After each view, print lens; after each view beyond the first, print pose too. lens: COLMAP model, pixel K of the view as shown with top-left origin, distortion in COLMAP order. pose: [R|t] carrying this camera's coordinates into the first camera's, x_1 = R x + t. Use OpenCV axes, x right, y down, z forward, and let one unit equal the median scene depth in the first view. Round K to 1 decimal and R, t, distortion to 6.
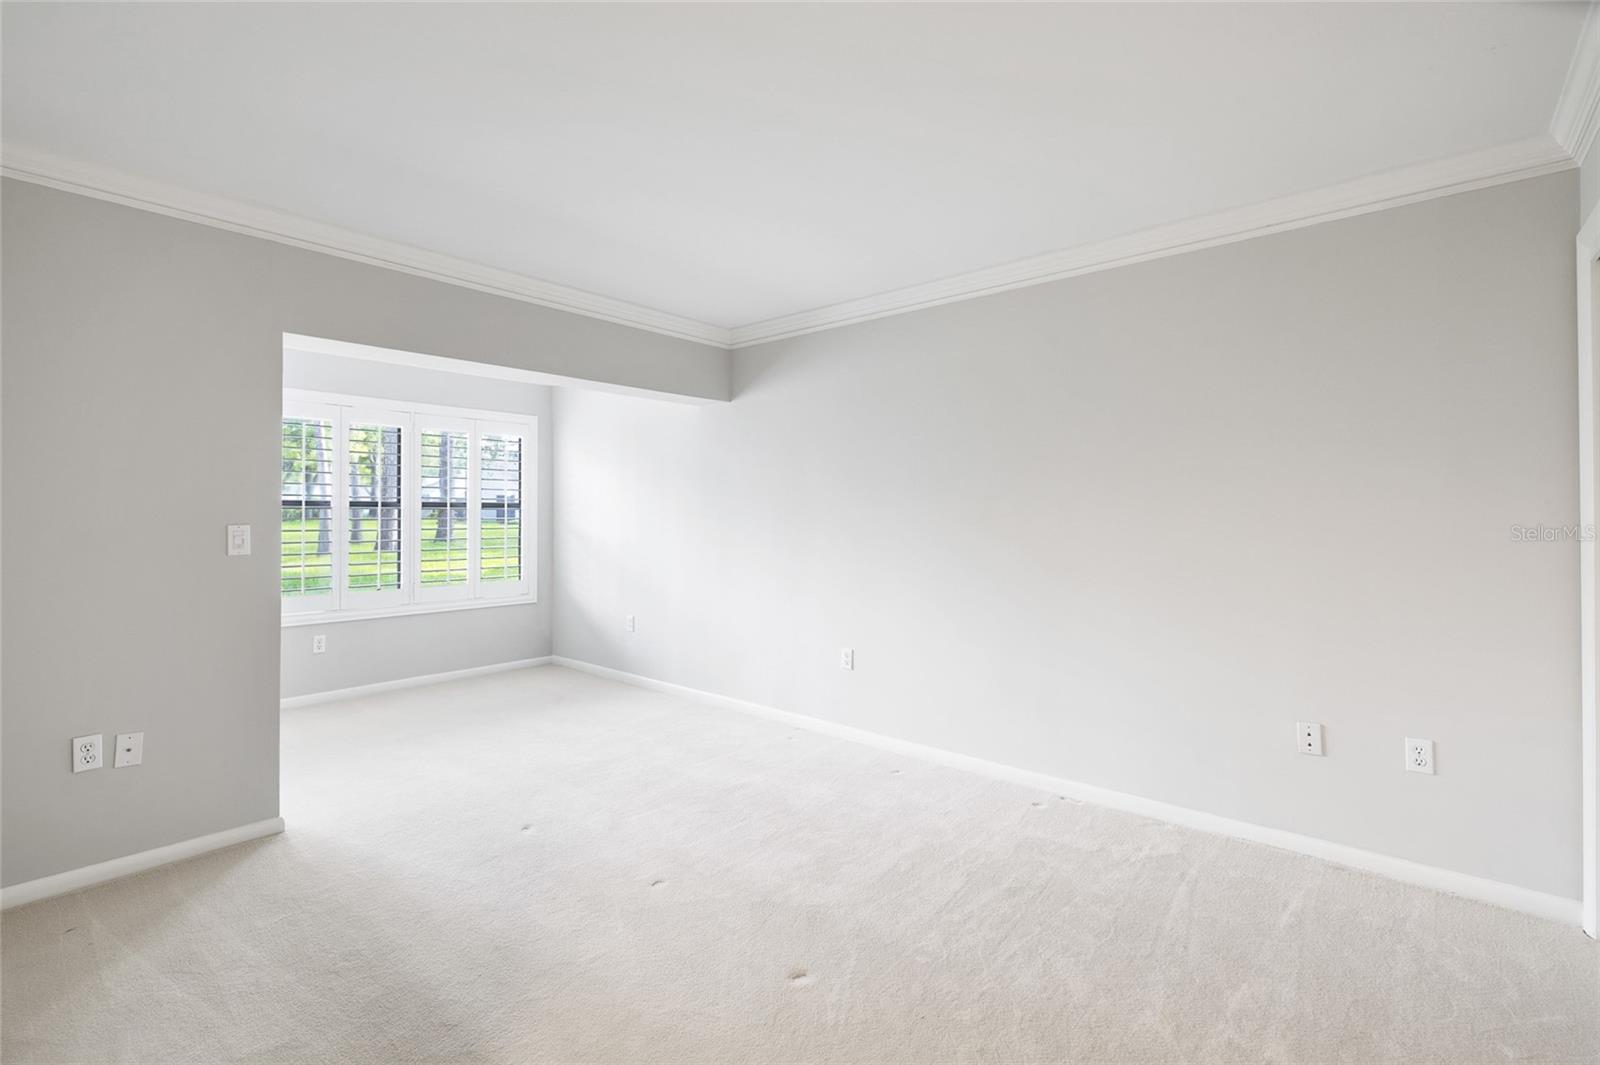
lens RADIAL K [[731.6, 0, 789.8], [0, 731.6, 524.3], [0, 0, 1]] dist [0.005407, 0.000568]
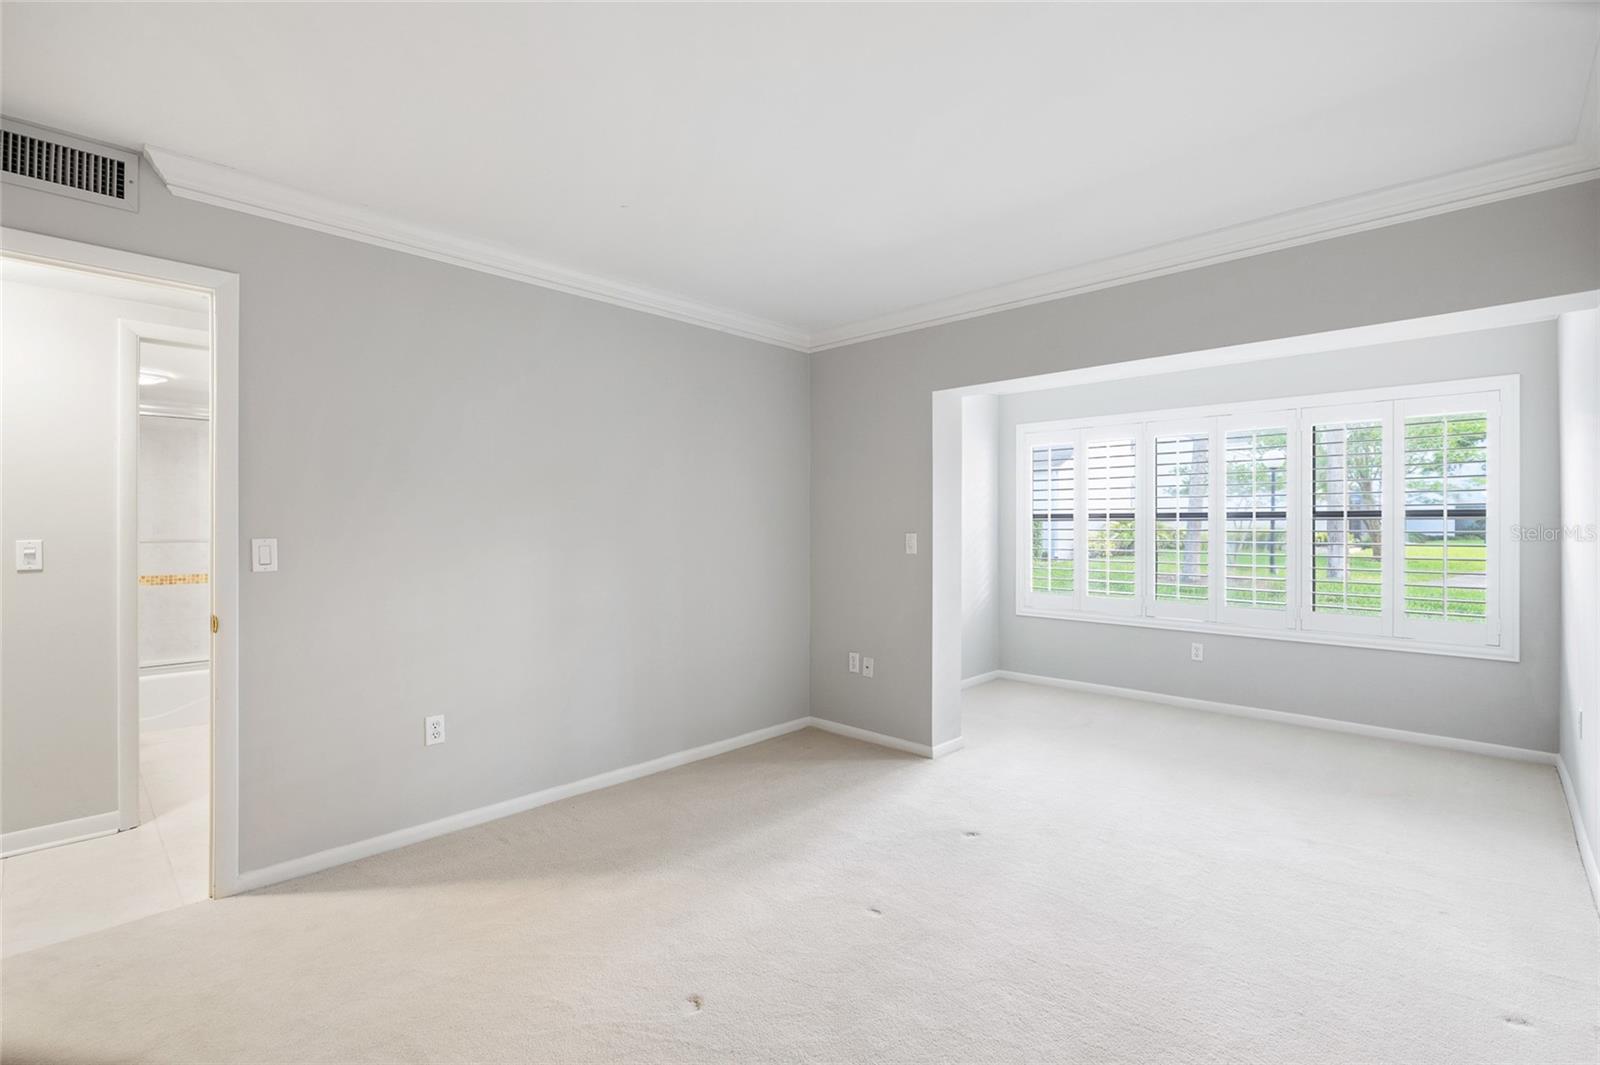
lens RADIAL K [[731.6, 0, 789.8], [0, 731.6, 526.3], [0, 0, 1]] dist [0.005407, 0.000568]
pose [[-0.034211, 0.000117, -0.999415, 0.393770], [-0.014014, 0.999902, 0.000596, -0.005448], [0.999316, 0.014026, -0.034206, 0.451422]]
